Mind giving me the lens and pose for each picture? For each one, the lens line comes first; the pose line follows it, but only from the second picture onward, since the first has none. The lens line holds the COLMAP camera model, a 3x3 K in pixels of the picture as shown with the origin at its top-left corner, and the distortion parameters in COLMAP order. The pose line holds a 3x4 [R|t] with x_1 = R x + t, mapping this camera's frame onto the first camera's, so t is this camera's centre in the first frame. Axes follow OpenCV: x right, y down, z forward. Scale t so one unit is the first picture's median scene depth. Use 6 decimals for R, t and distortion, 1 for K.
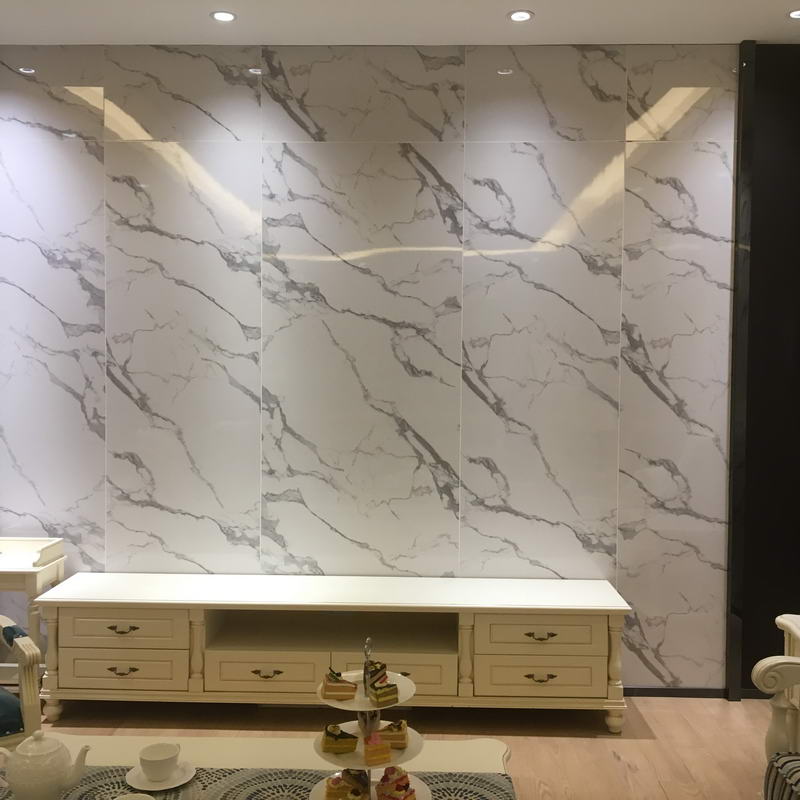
lens RADIAL K [[897.5, 0, 397.7], [0, 897.5, 396.7], [0, 0, 1]] dist [0.118885, -0.245566]
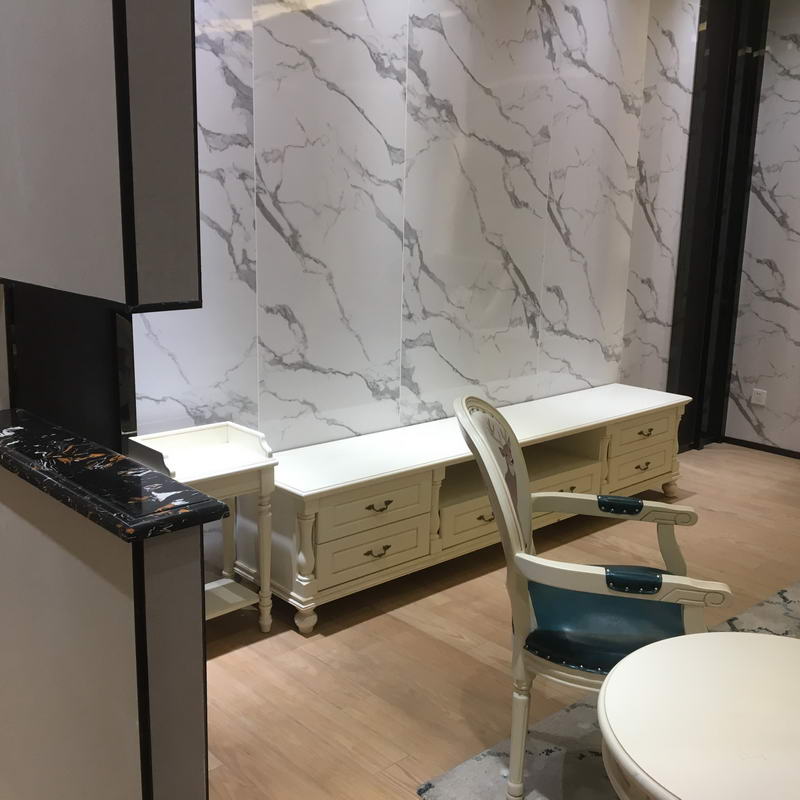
lens RADIAL K [[897.5, 0, 397.7], [0, 897.5, 396.7], [0, 0, 1]] dist [0.118885, -0.245566]
pose [[0.713605, -0.141540, 0.686101, -0.785522], [0.013170, 0.981914, 0.188867, -0.007667], [-0.700424, -0.125740, 0.702563, 0.362852]]
